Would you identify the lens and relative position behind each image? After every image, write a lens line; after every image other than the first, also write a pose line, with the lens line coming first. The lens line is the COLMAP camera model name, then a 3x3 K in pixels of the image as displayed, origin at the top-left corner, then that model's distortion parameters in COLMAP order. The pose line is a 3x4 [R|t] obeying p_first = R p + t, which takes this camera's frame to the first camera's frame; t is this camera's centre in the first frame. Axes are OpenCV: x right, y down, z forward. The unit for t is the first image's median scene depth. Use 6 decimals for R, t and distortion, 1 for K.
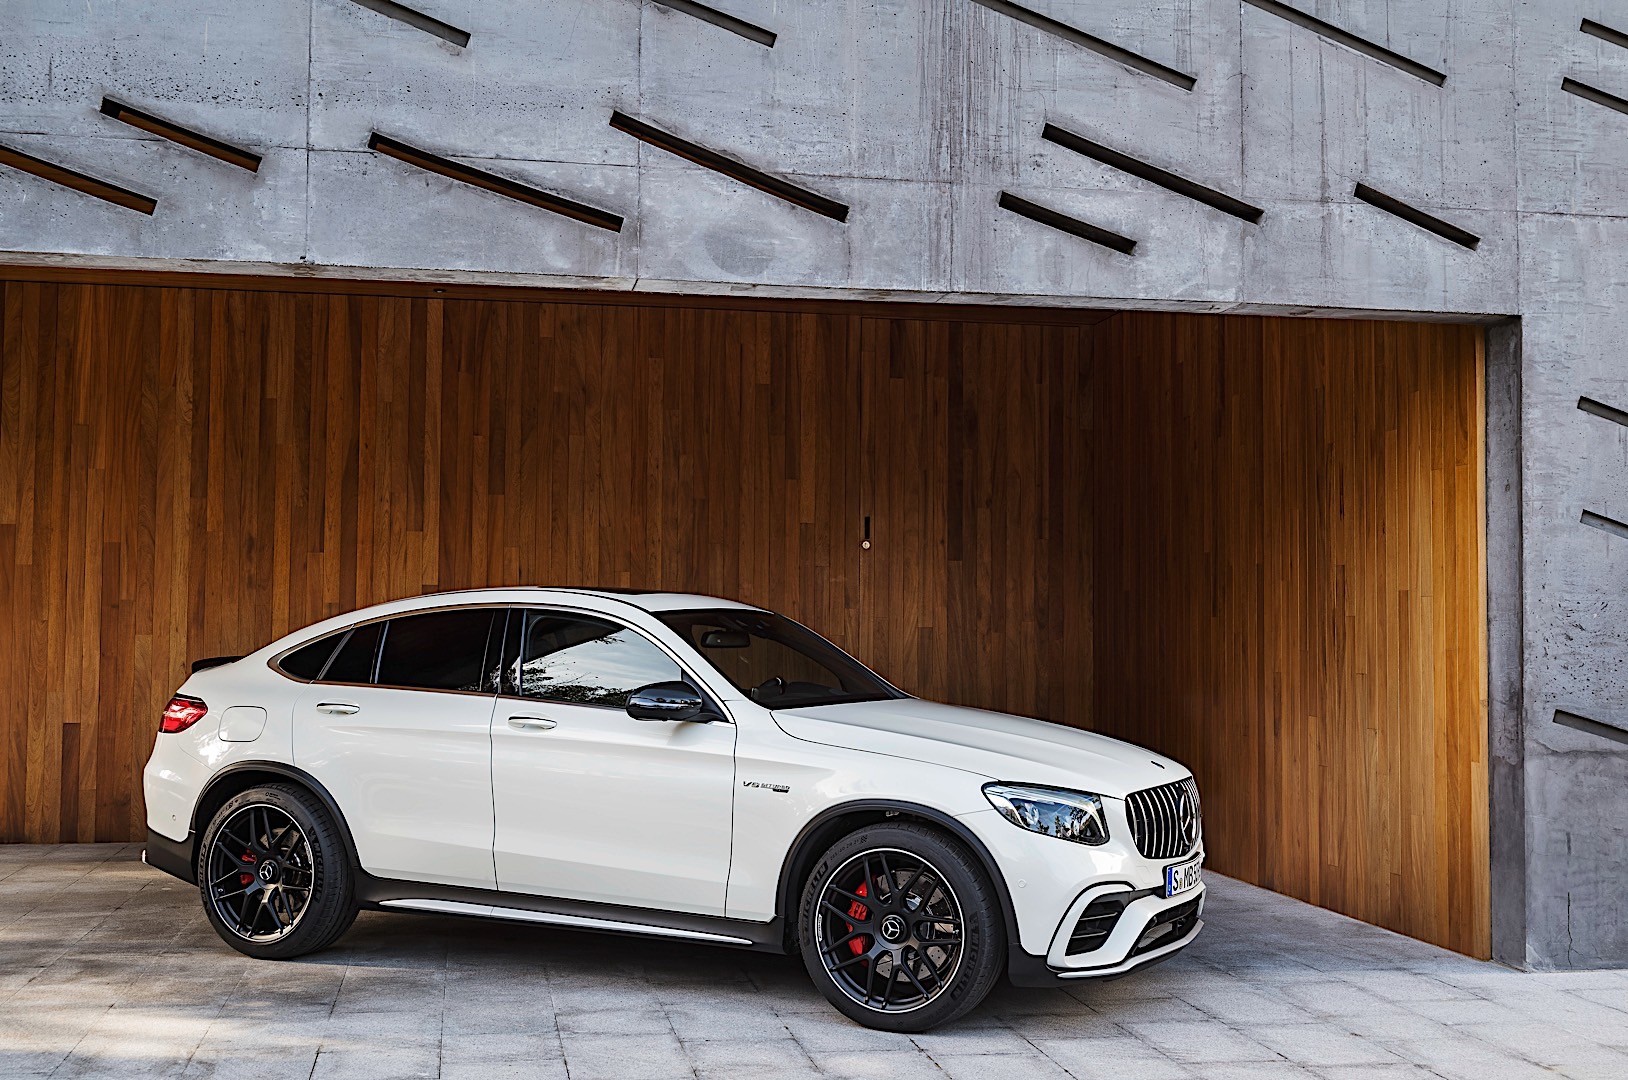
lens RADIAL K [[1835.1, 0, 814.0], [0, 1835.1, 540.0], [0, 0, 1]] dist [-0.008342, 0.022699]
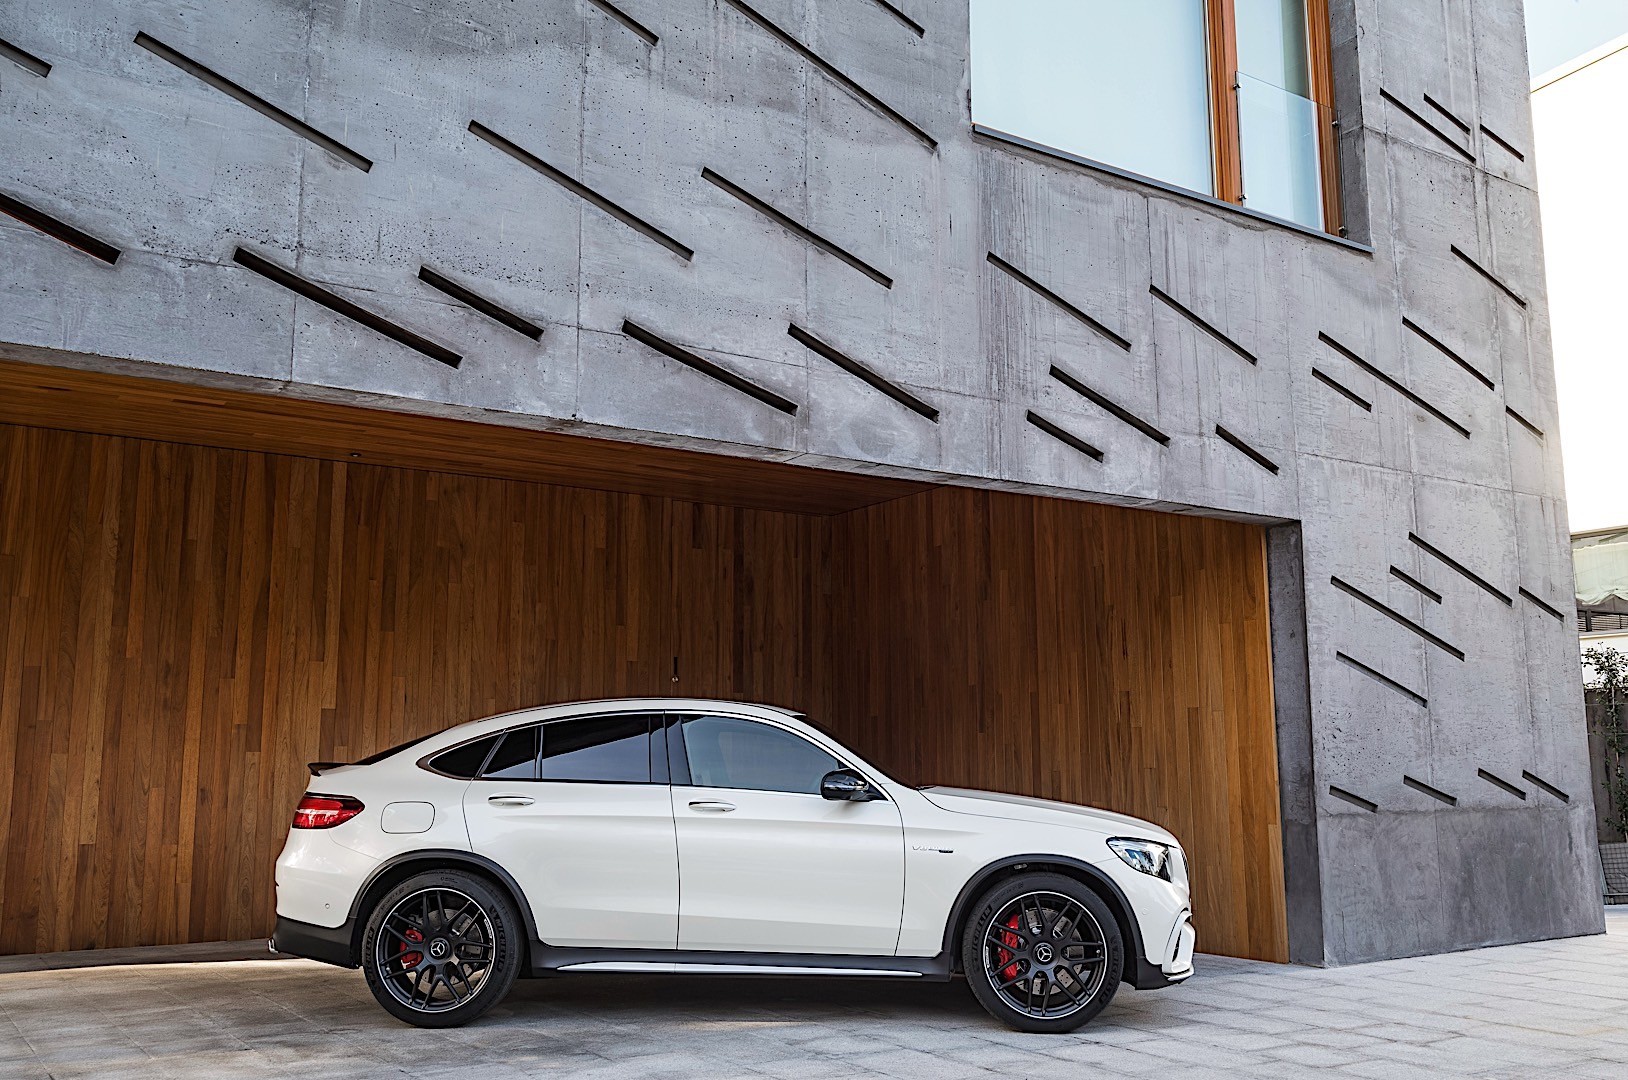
lens RADIAL K [[1458.0, 0, 814.0], [0, 1458.0, 540.0], [0, 0, 1]] dist [-0.008429, 0.011437]
pose [[0.922742, 0.048980, 0.382294, -0.437281], [-0.007120, 0.993889, -0.110151, 0.027709], [-0.385353, 0.098919, 0.917452, 0.062256]]
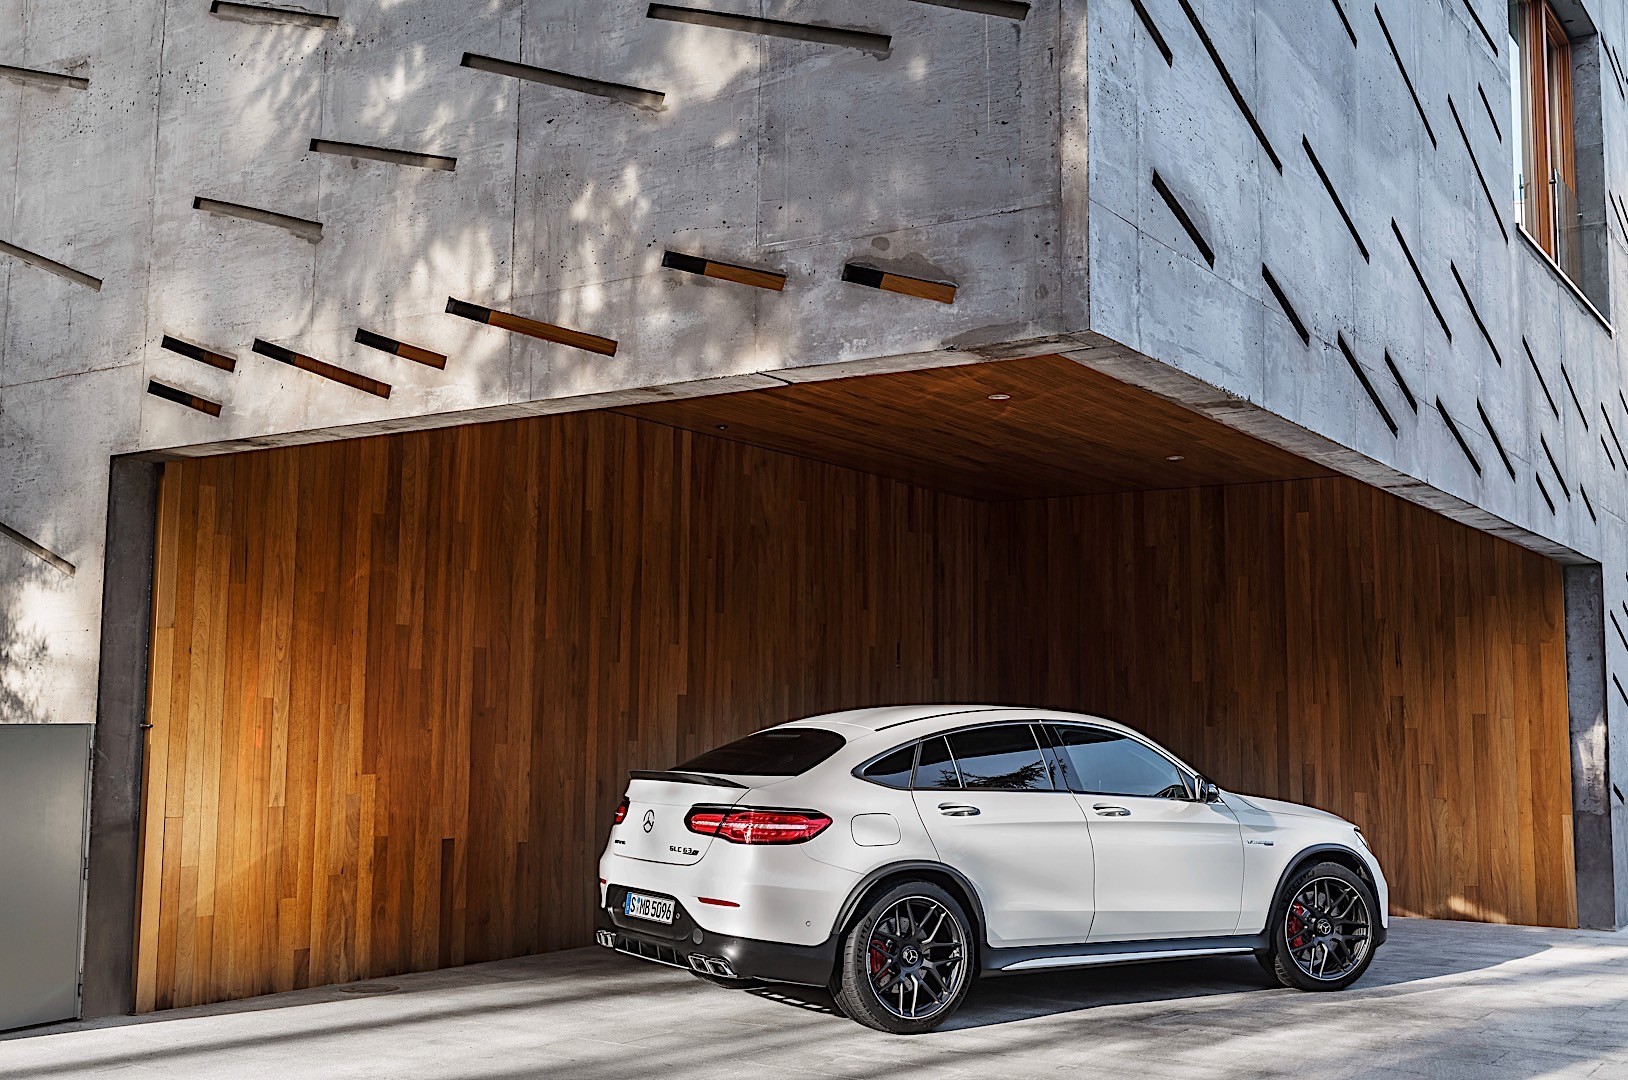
lens RADIAL K [[1722.5, 0, 814.0], [0, 1722.5, 540.0], [0, 0, 1]] dist [-0.002384, 0.017278]
pose [[0.703201, 0.075662, 0.706954, -1.357733], [-0.038505, 0.996915, -0.068394, 0.000167], [-0.709948, 0.020873, 0.703945, 0.358970]]
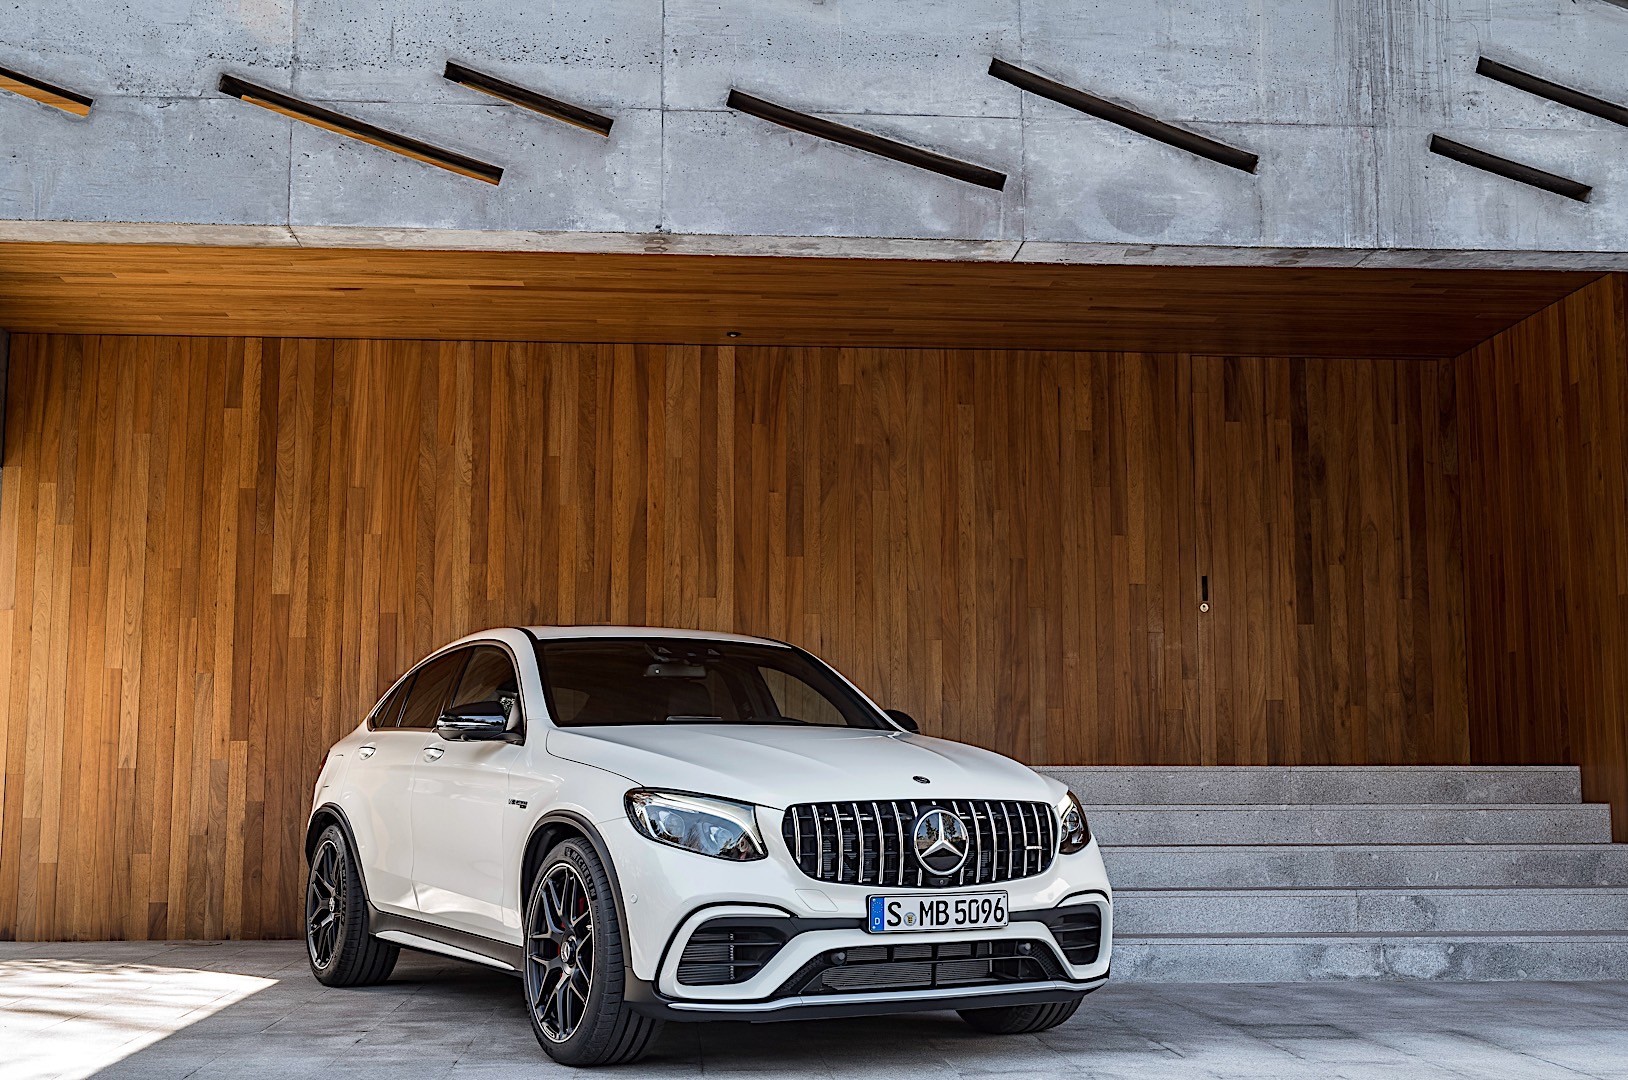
lens RADIAL K [[1969.7, 0, 814.0], [0, 1969.7, 540.0], [0, 0, 1]] dist [-0.012076, 0.032220]
pose [[0.993651, -0.021902, -0.110358, -0.086783], [0.013236, 0.996814, -0.078657, 0.068996], [0.111729, 0.076697, 0.990775, 0.049511]]
